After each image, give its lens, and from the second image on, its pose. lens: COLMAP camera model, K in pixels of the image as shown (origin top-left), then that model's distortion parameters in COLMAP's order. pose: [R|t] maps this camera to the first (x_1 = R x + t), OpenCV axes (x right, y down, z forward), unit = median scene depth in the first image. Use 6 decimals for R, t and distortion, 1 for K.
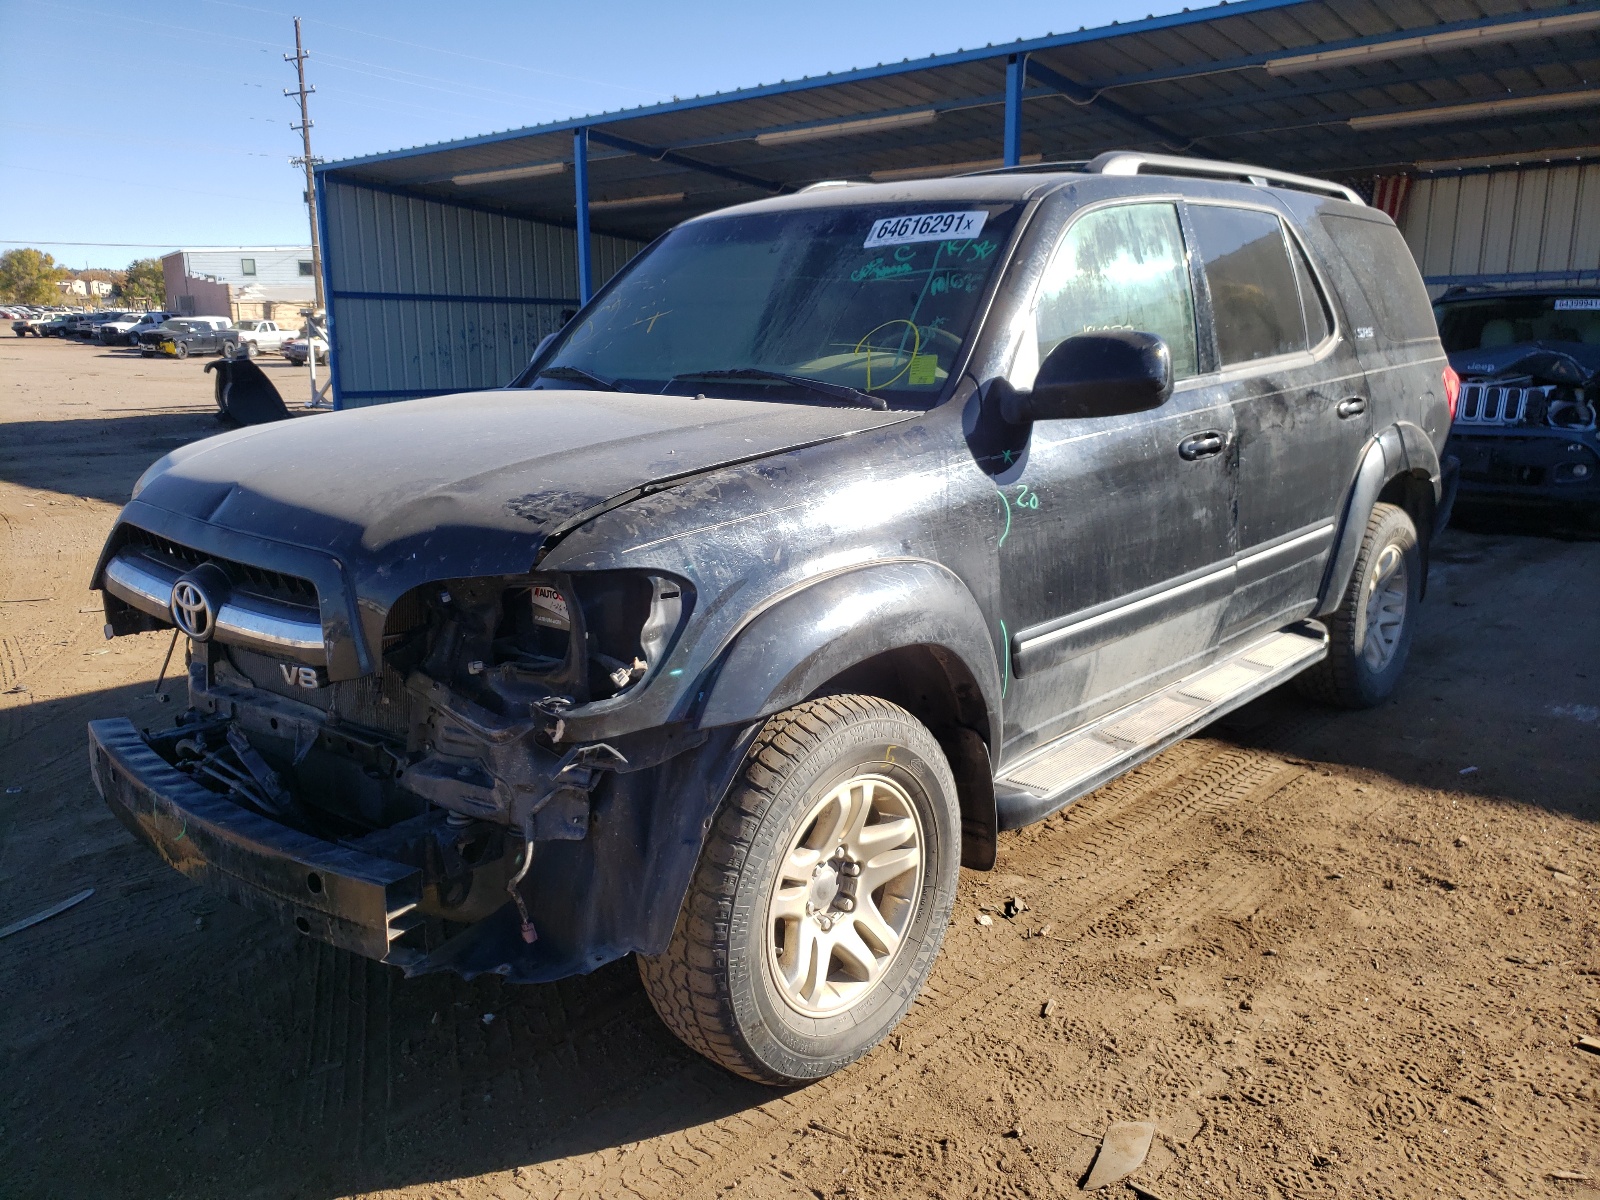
lens RADIAL K [[1186.1, 0, 791.4], [0, 1186.1, 591.4], [0, 0, 1]] dist [0.012932, 0.004090]
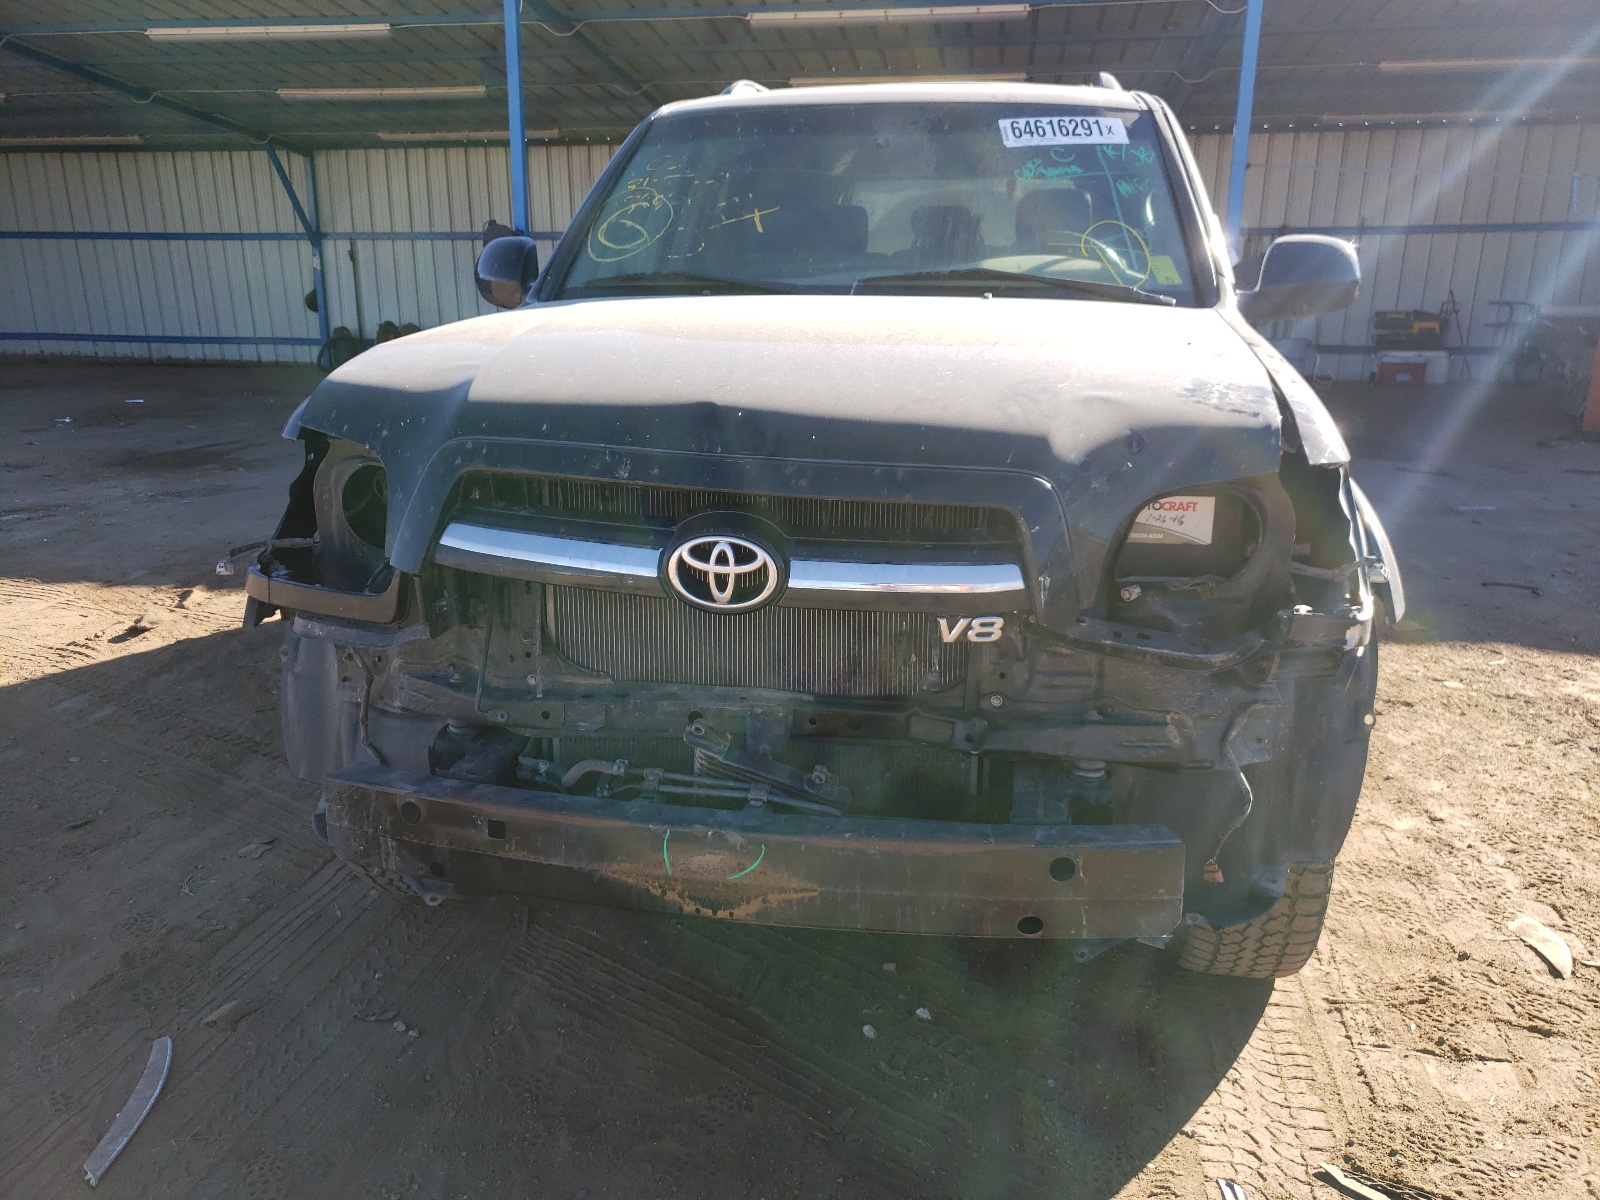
lens RADIAL K [[1186.1, 0, 796.0], [0, 1186.1, 612.9], [0, 0, 1]] dist [0.012932, 0.004090]
pose [[0.862893, -0.124910, 0.489708, -0.804454], [0.097544, 0.991919, 0.081131, -0.014604], [-0.495884, -0.022240, 0.868104, 0.323306]]
